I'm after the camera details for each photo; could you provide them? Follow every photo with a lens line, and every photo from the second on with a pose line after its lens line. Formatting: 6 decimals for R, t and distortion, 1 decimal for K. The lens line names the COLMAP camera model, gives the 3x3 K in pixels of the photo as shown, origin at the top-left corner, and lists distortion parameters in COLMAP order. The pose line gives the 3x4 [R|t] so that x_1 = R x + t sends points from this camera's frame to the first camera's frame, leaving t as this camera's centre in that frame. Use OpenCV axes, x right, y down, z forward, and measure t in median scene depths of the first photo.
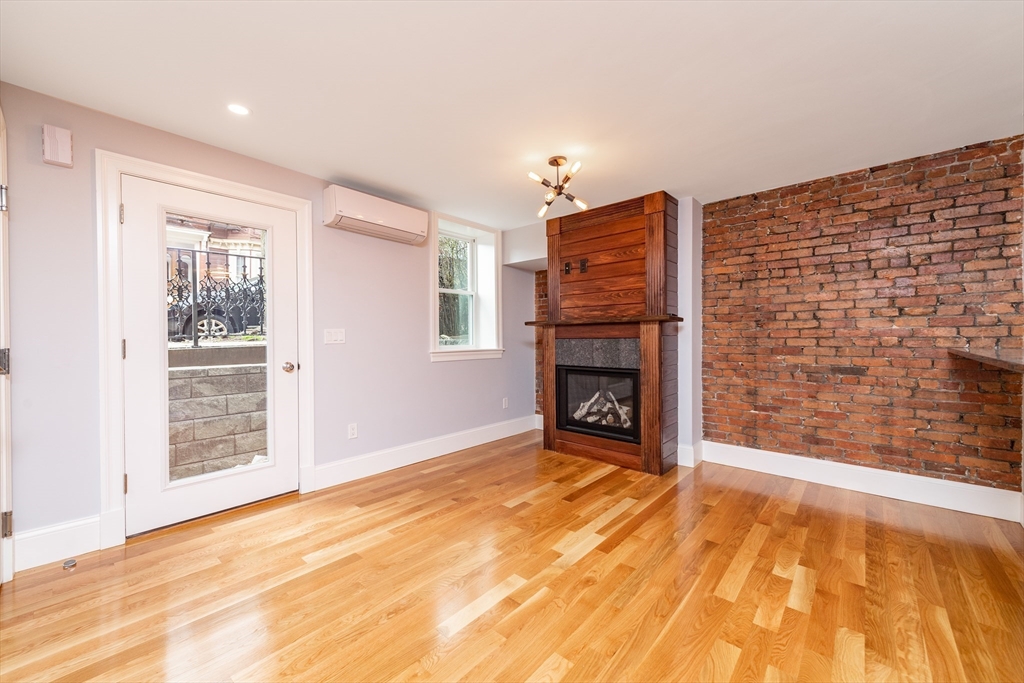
lens RADIAL K [[401.6, 0, 504.2], [0, 401.6, 340.2], [0, 0, 1]] dist [0.007493, -0.000331]
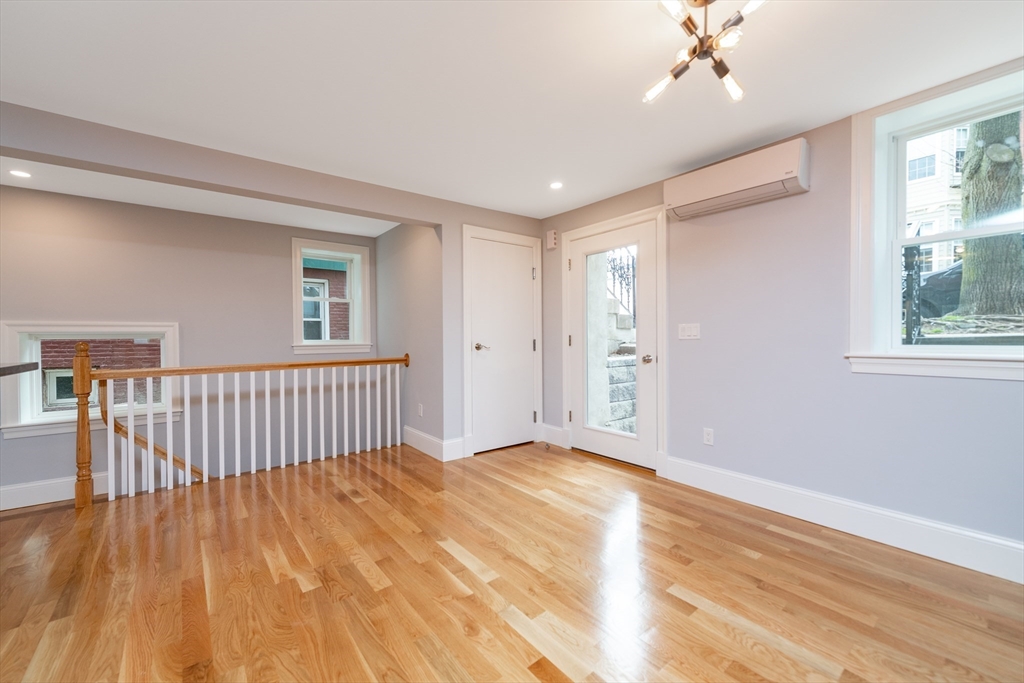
lens RADIAL K [[401.6, 0, 504.2], [0, 401.6, 340.2], [0, 0, 1]] dist [0.007493, -0.000331]
pose [[-0.168621, 0.013697, -0.985586, 0.625024], [0.001583, 0.999906, 0.013625, -0.003309], [0.985680, 0.000738, -0.168626, 0.748589]]
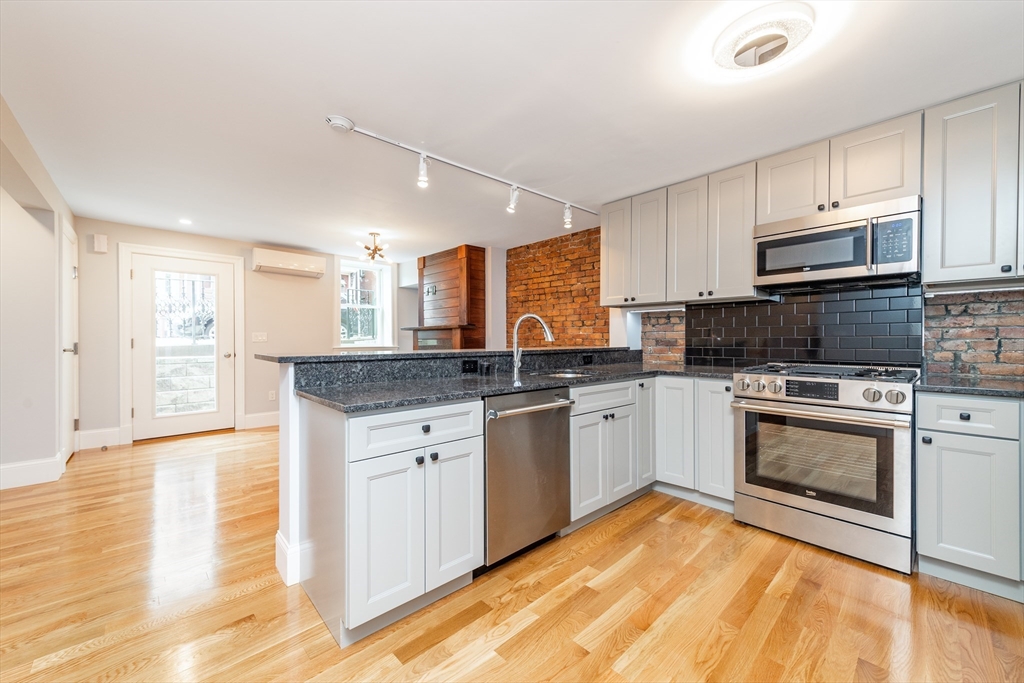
lens RADIAL K [[401.6, 0, 509.6], [0, 401.6, 340.0], [0, 0, 1]] dist [0.001508, 0.000000]
pose [[0.996945, 0.004256, -0.077987, 0.751512], [-0.004533, 0.999984, -0.003377, 0.002596], [0.077972, 0.003720, 0.996949, -0.579772]]
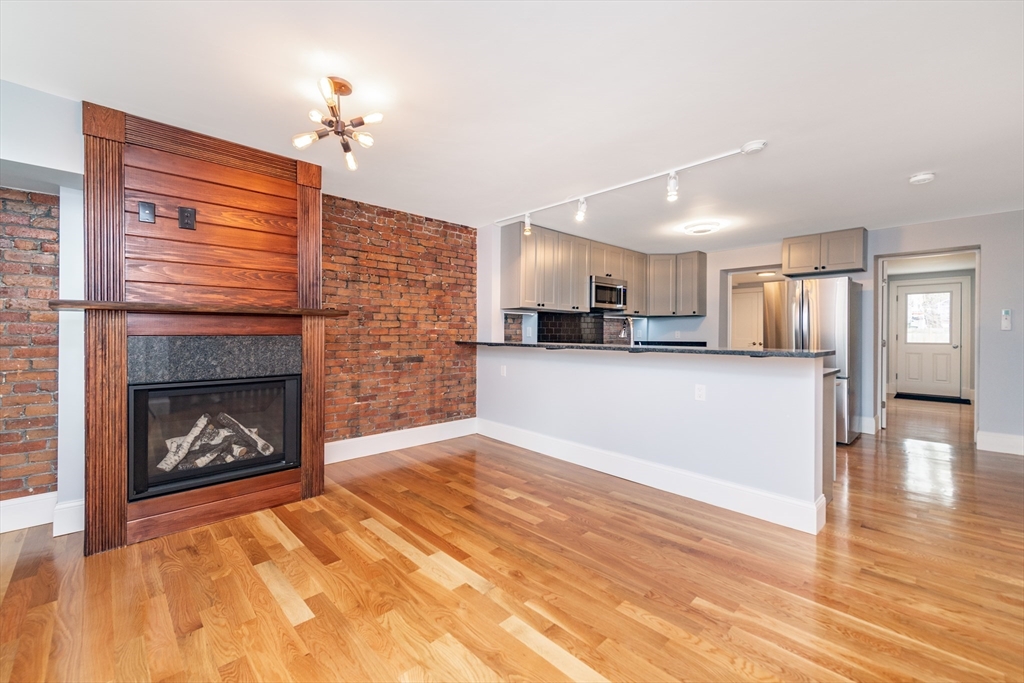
lens RADIAL K [[413.0, 0, 506.6], [0, 413.0, 334.9], [0, 0, 1]] dist [0.008932, -0.000152]
pose [[0.064682, 0.002248, 0.997903, -0.517055], [0.004183, 0.999988, -0.002524, -0.002225], [-0.997897, 0.004338, 0.064672, 0.591530]]
